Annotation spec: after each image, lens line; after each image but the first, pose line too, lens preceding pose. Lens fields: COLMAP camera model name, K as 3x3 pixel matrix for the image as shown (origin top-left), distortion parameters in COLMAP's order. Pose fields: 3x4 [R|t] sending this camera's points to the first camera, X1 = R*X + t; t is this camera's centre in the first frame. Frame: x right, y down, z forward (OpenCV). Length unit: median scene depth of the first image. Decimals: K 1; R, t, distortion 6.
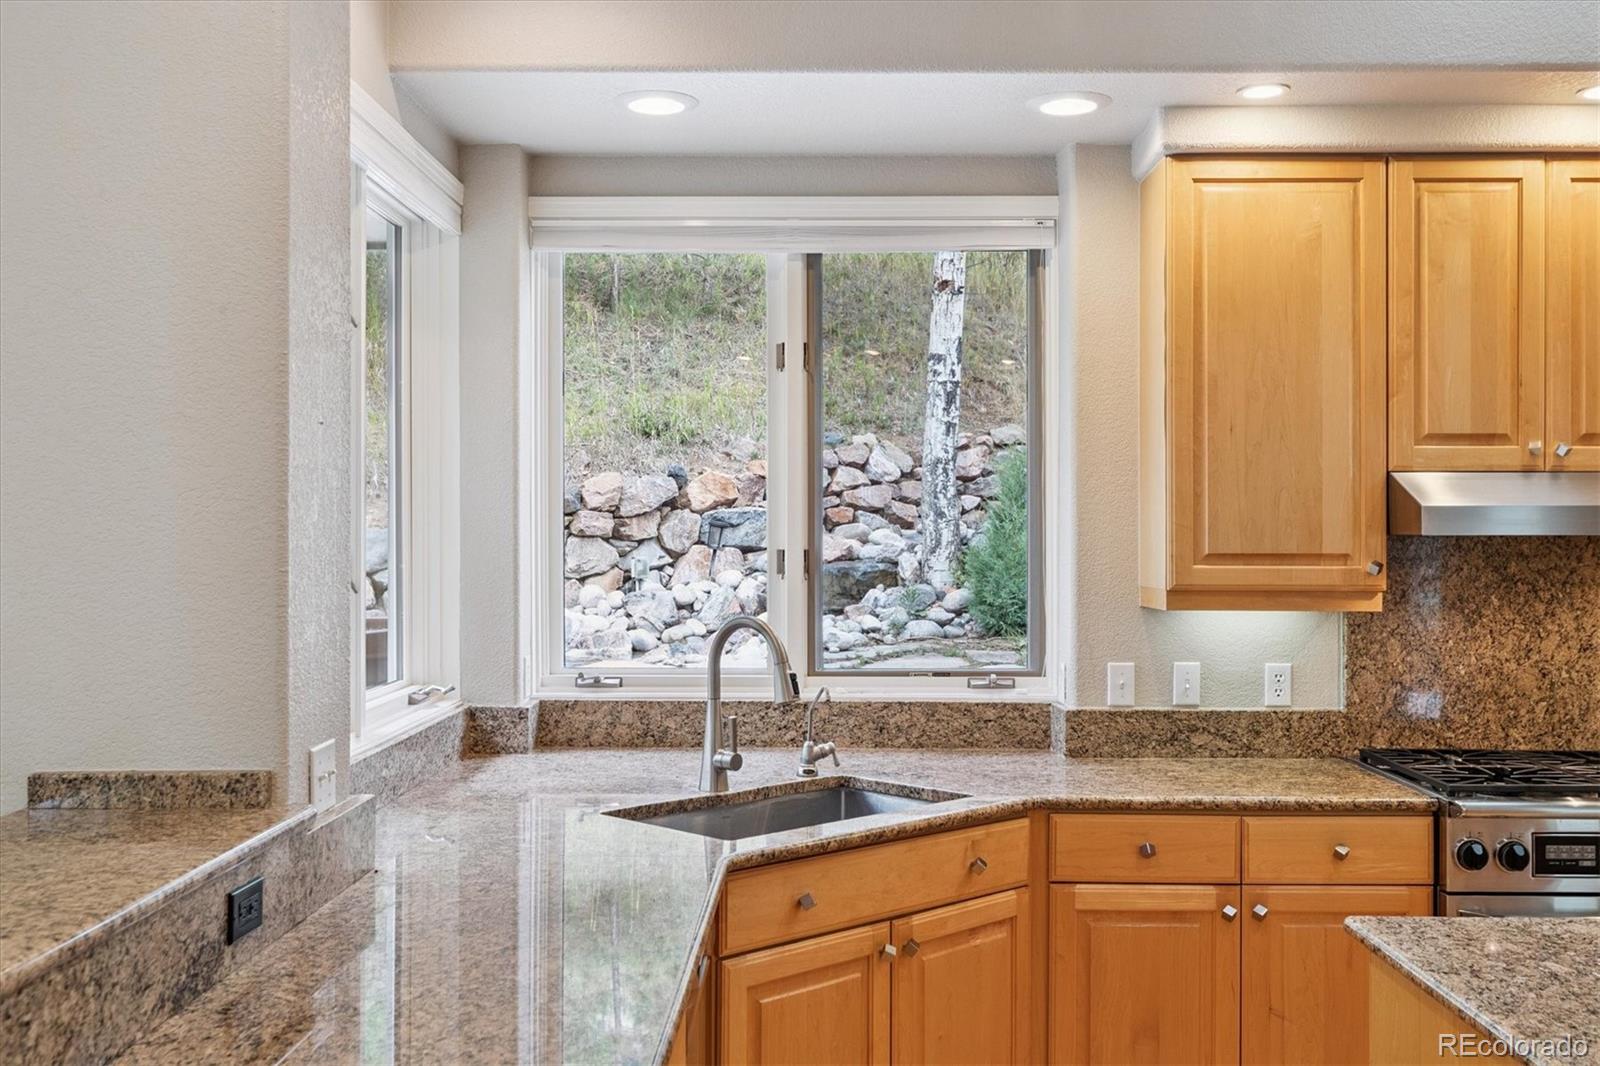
lens RADIAL K [[1482.2, 0, 799.4], [0, 1482.2, 537.0], [0, 0, 1]] dist [-0.015880, 0.000000]
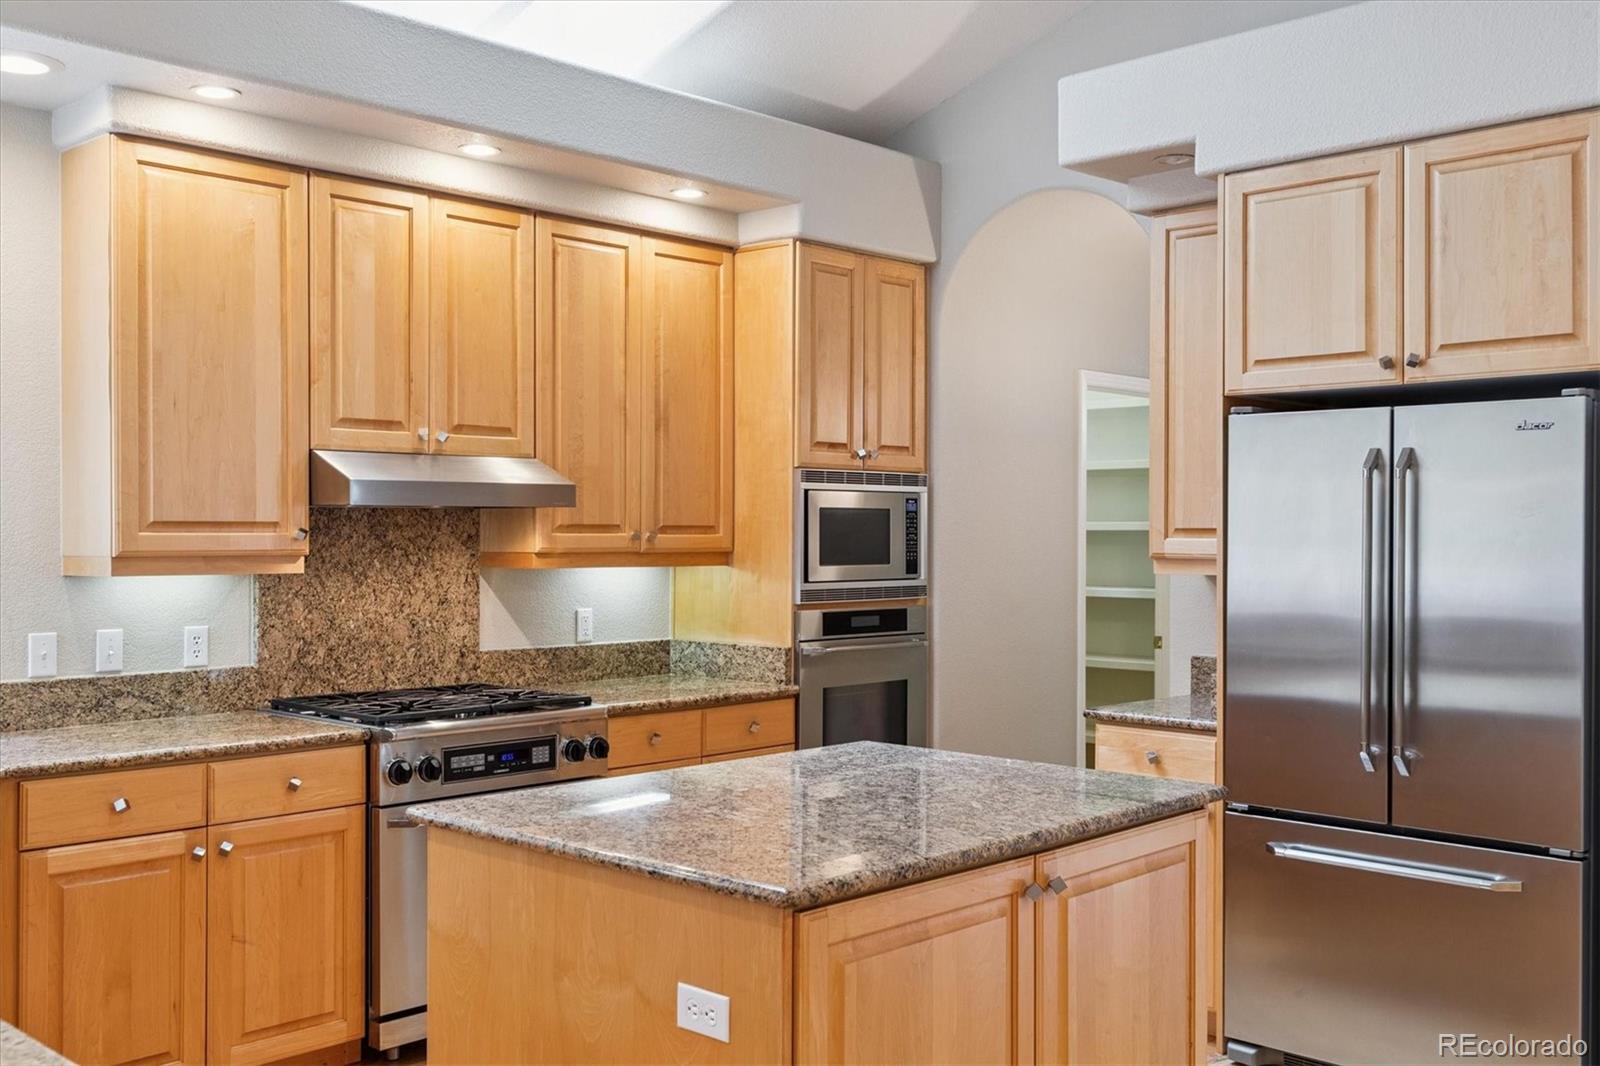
lens RADIAL K [[1482.2, 0, 801.8], [0, 1482.2, 531.4], [0, 0, 1]] dist [-0.015880, 0.000000]
pose [[0.676055, -0.001992, 0.736849, -0.181842], [-0.002434, 0.999985, 0.004937, 0.011910], [-0.736848, -0.005131, 0.676039, -0.043621]]
